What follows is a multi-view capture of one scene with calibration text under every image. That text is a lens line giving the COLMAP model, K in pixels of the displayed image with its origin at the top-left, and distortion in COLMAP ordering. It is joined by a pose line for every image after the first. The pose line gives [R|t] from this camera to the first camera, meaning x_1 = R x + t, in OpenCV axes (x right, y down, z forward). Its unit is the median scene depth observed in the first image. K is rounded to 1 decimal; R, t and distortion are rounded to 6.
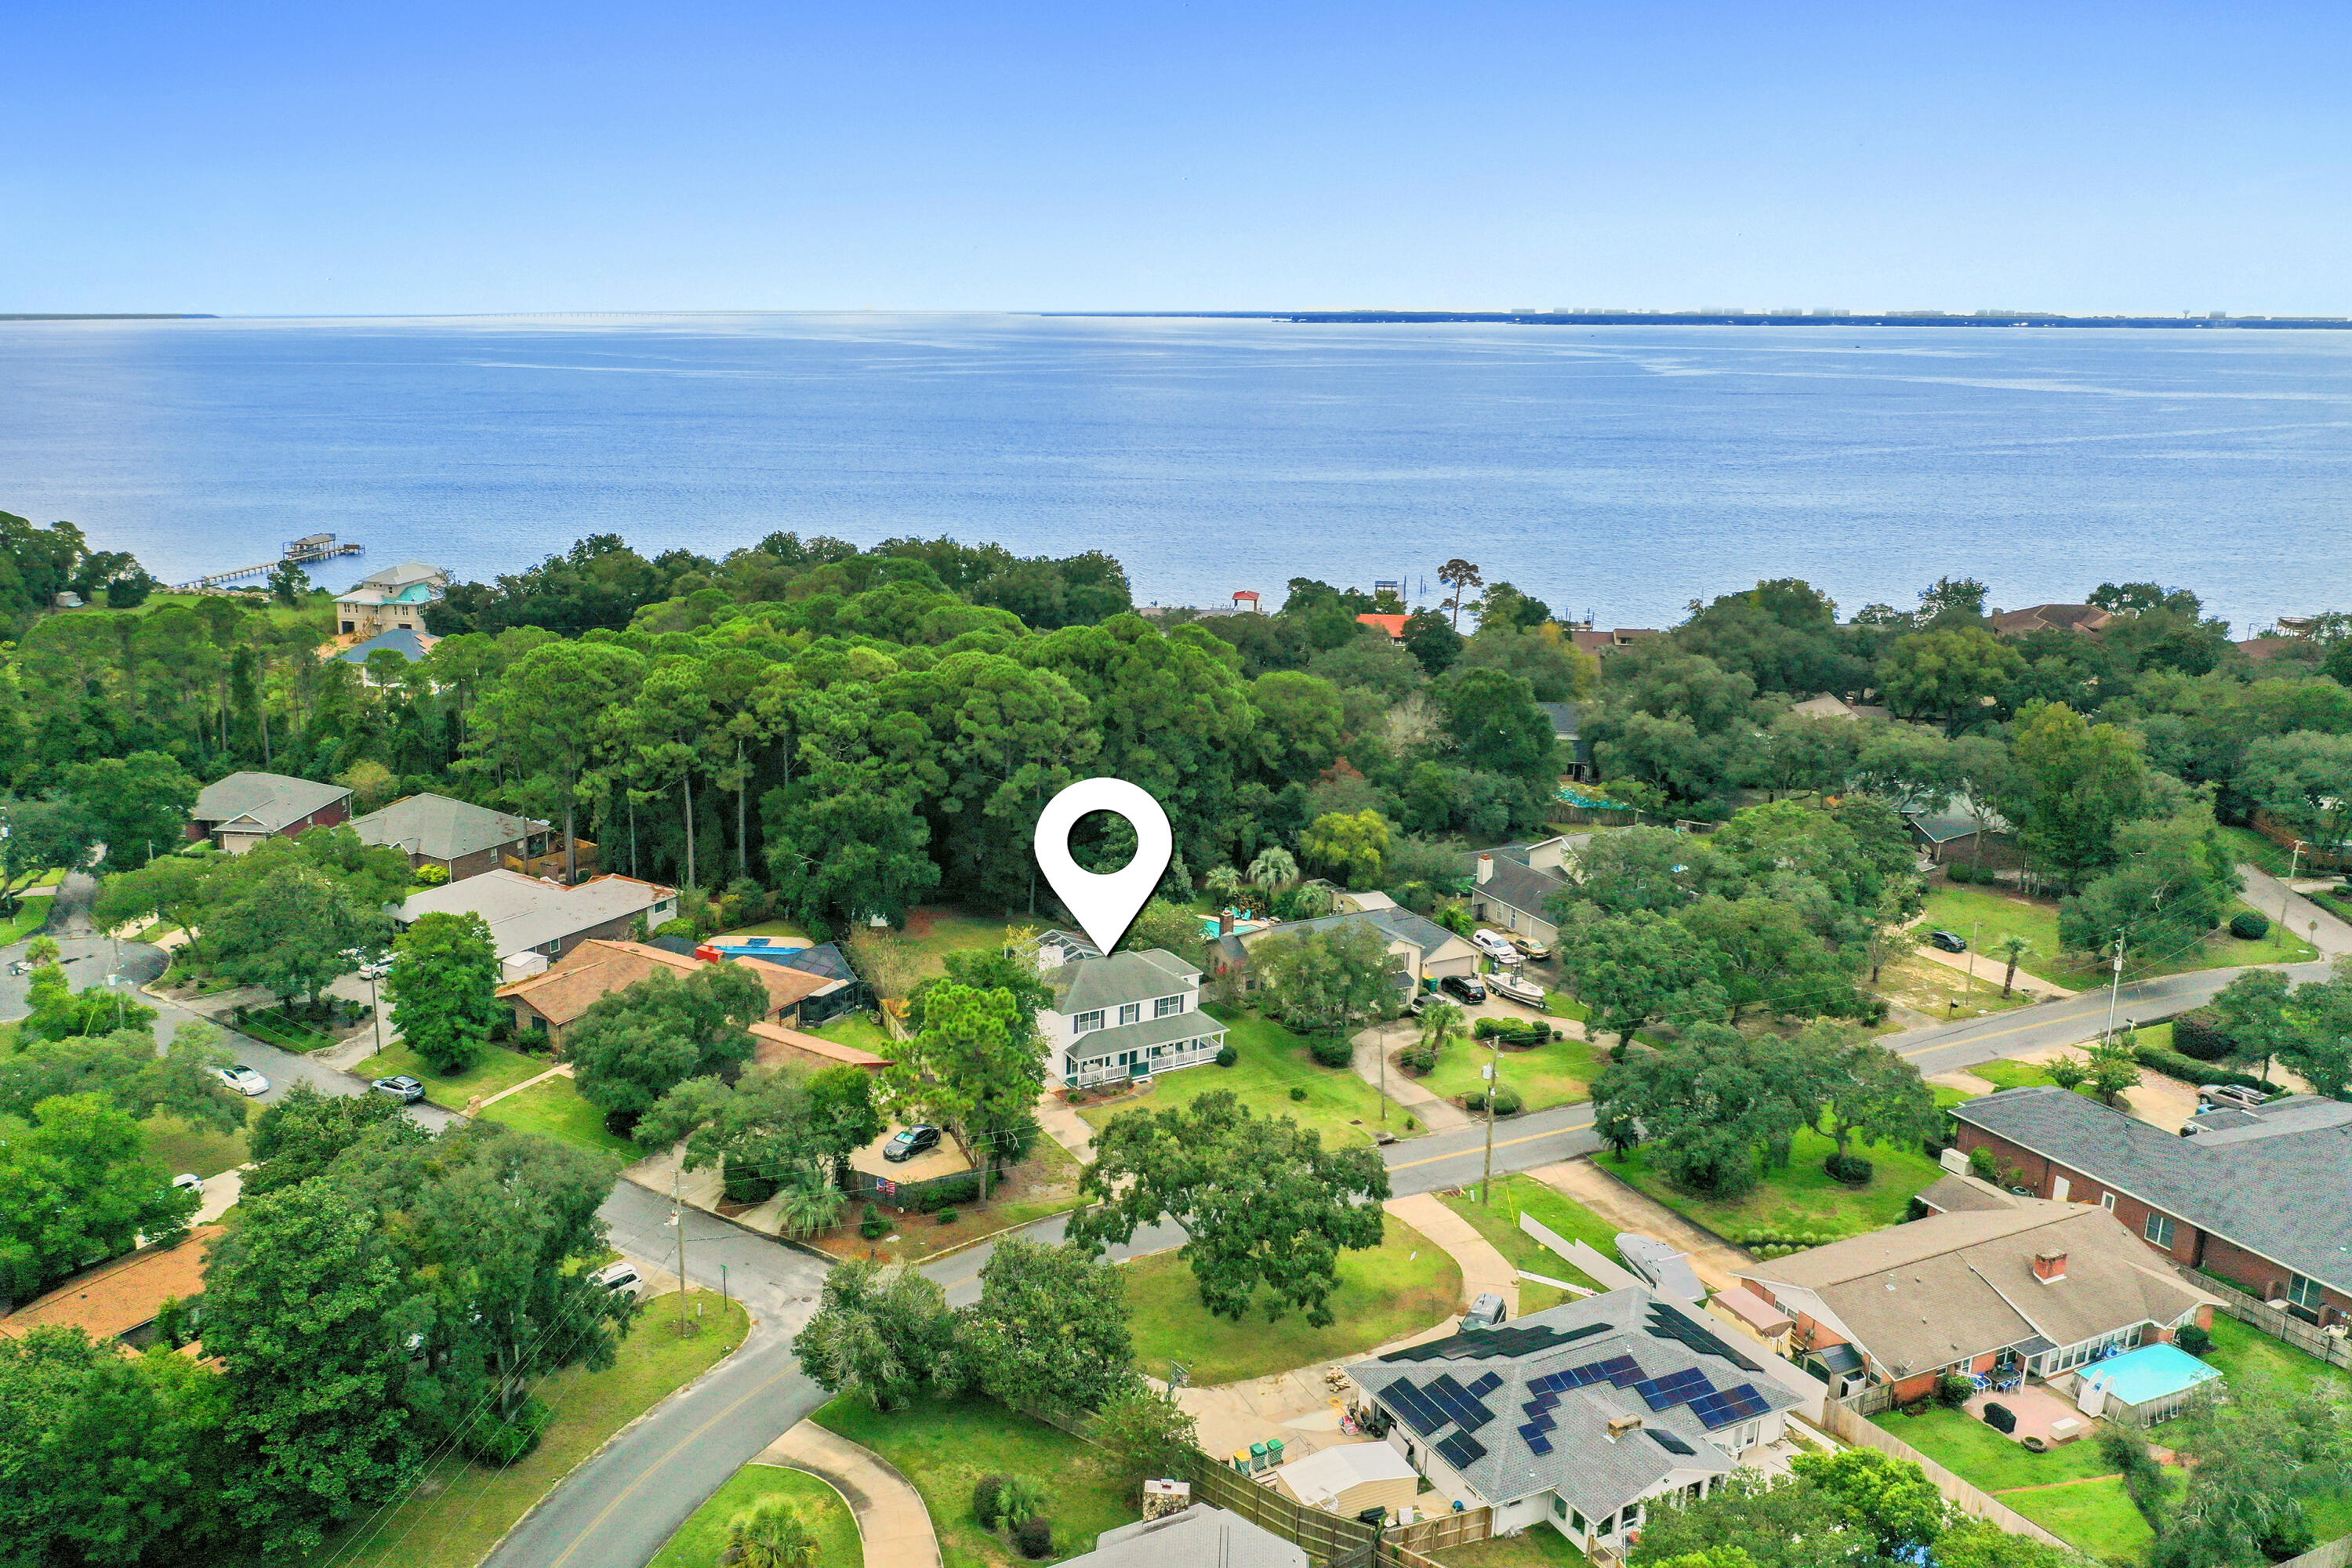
lens RADIAL K [[1888.2, 0, 1171.2], [0, 1888.2, 789.9], [0, 0, 1]] dist [-0.018254, -0.002783]
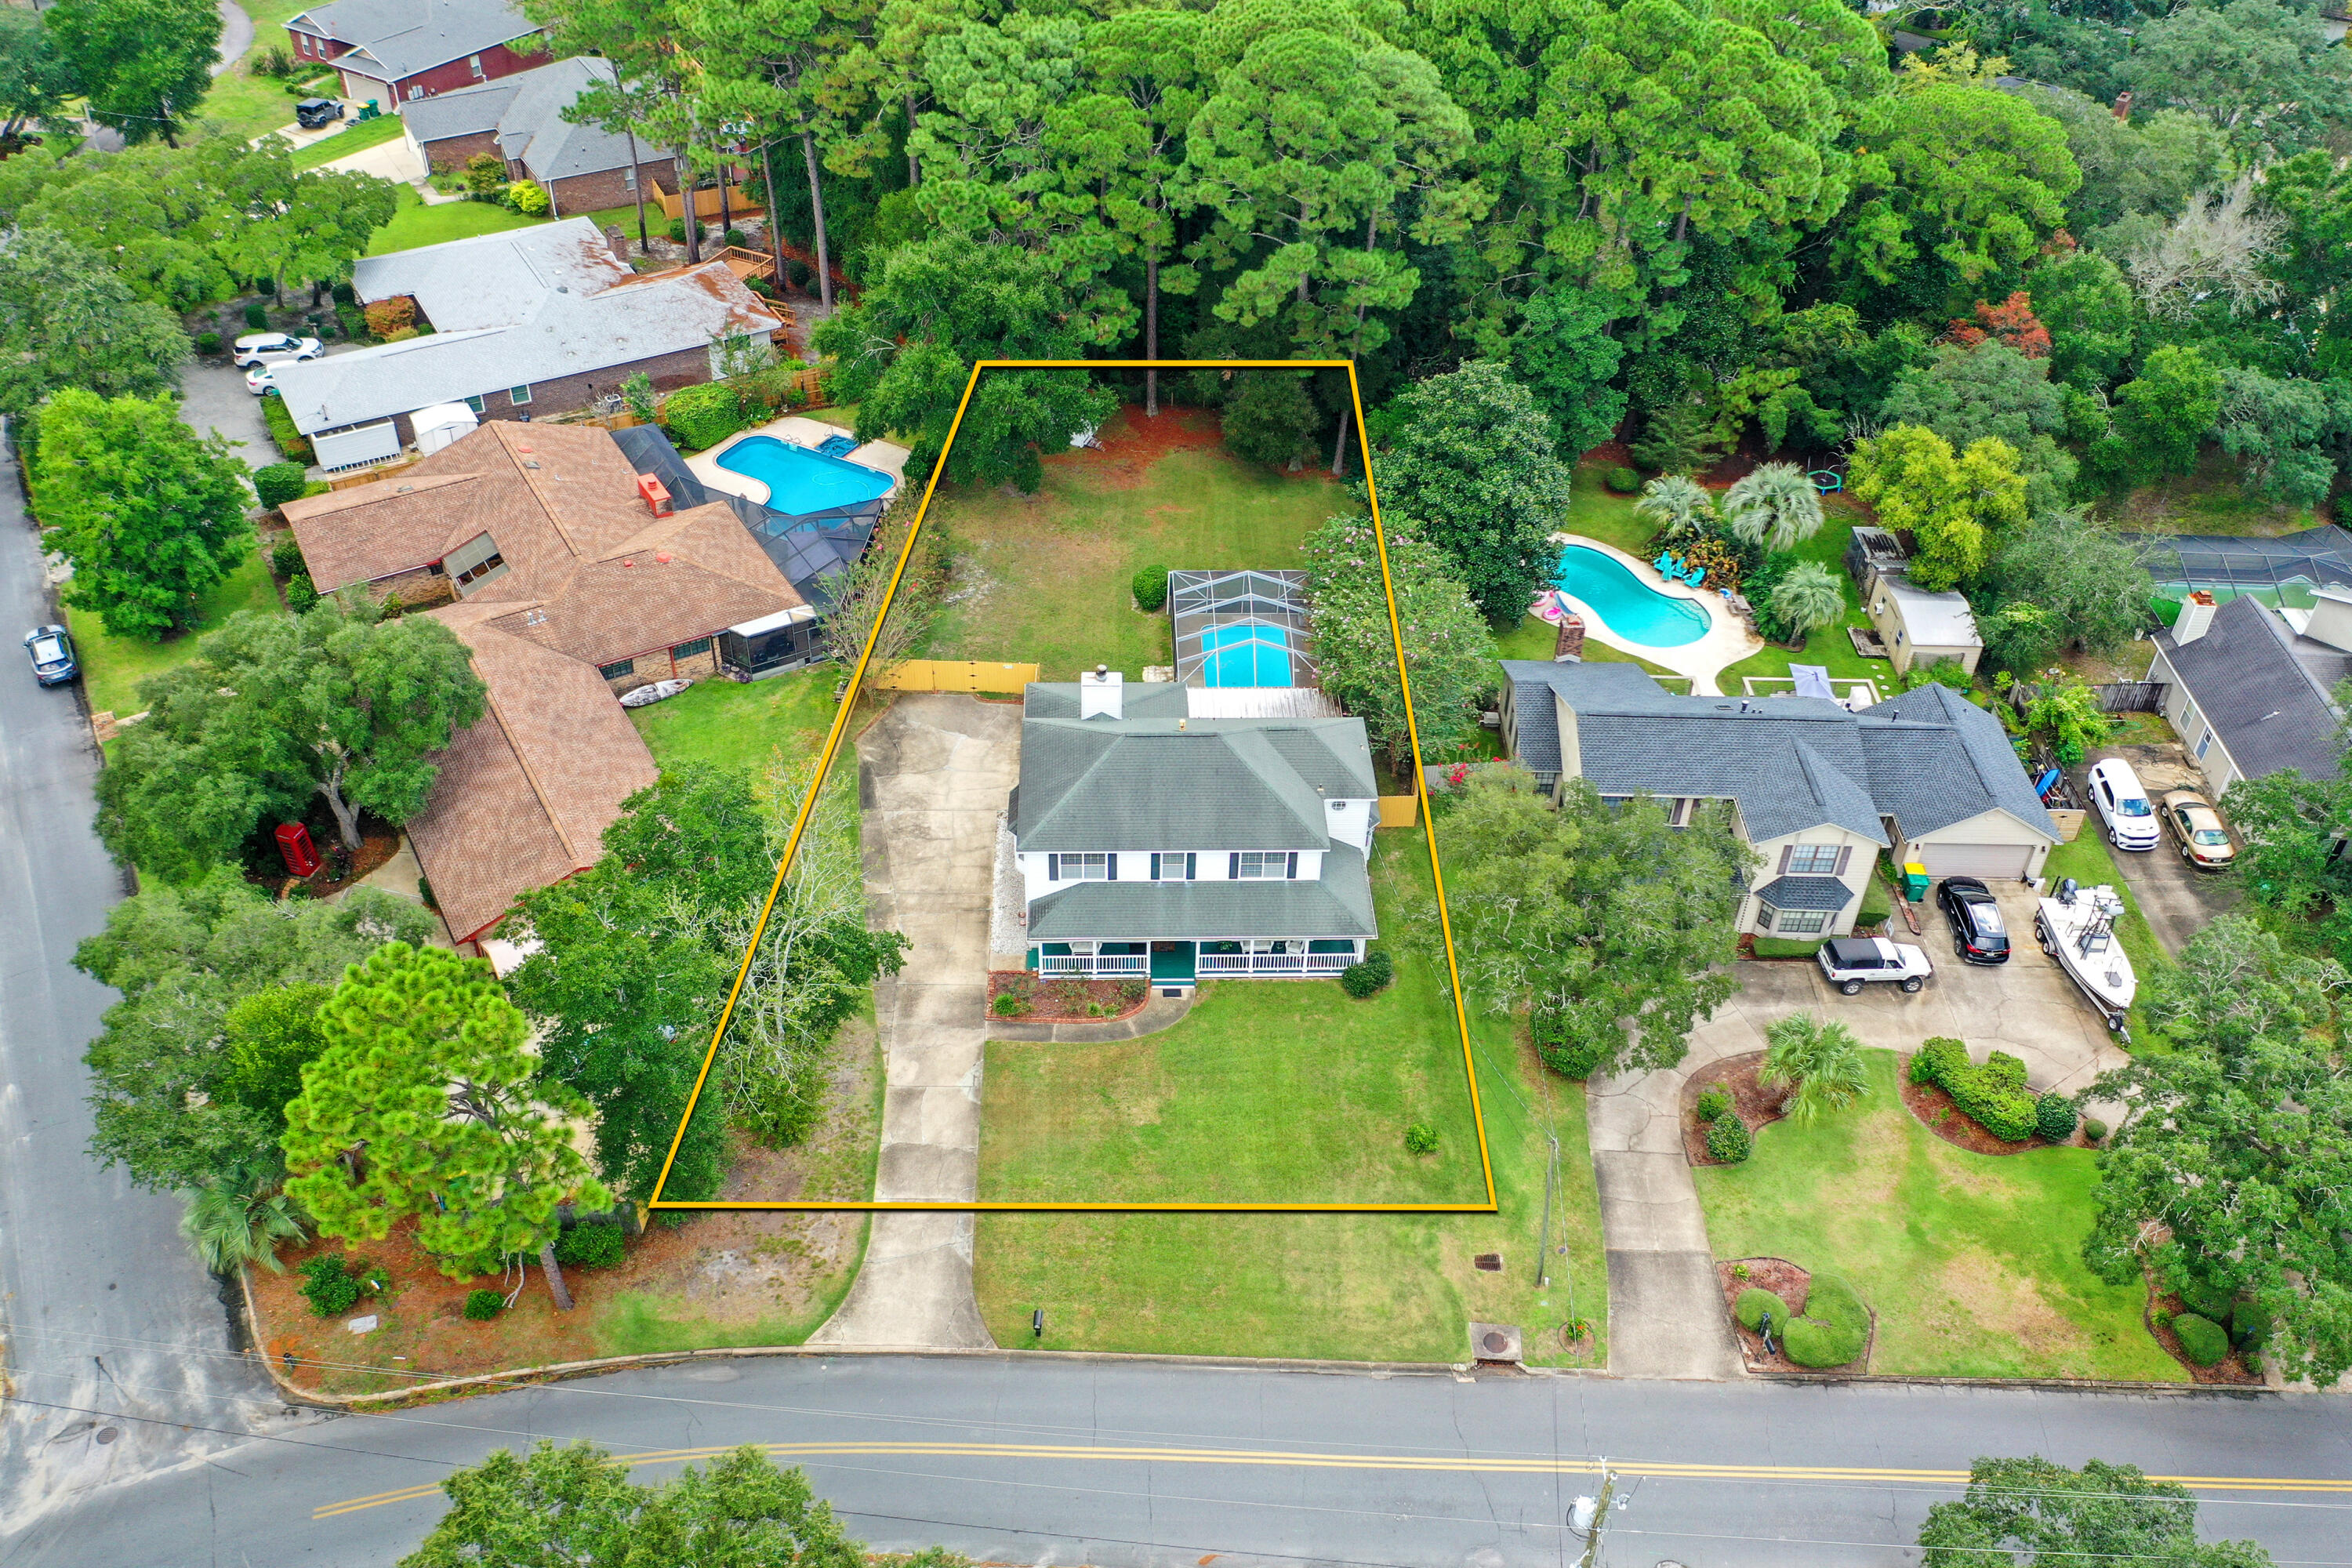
lens RADIAL K [[1888.2, 0, 1310.8], [0, 1888.2, 696.9], [0, 0, 1]] dist [-0.018254, -0.002783]
pose [[0.886176, 0.304471, -0.349270, 0.142012], [-0.142100, 0.896056, 0.420584, -0.115158], [0.441021, -0.323080, 0.837329, 0.490685]]
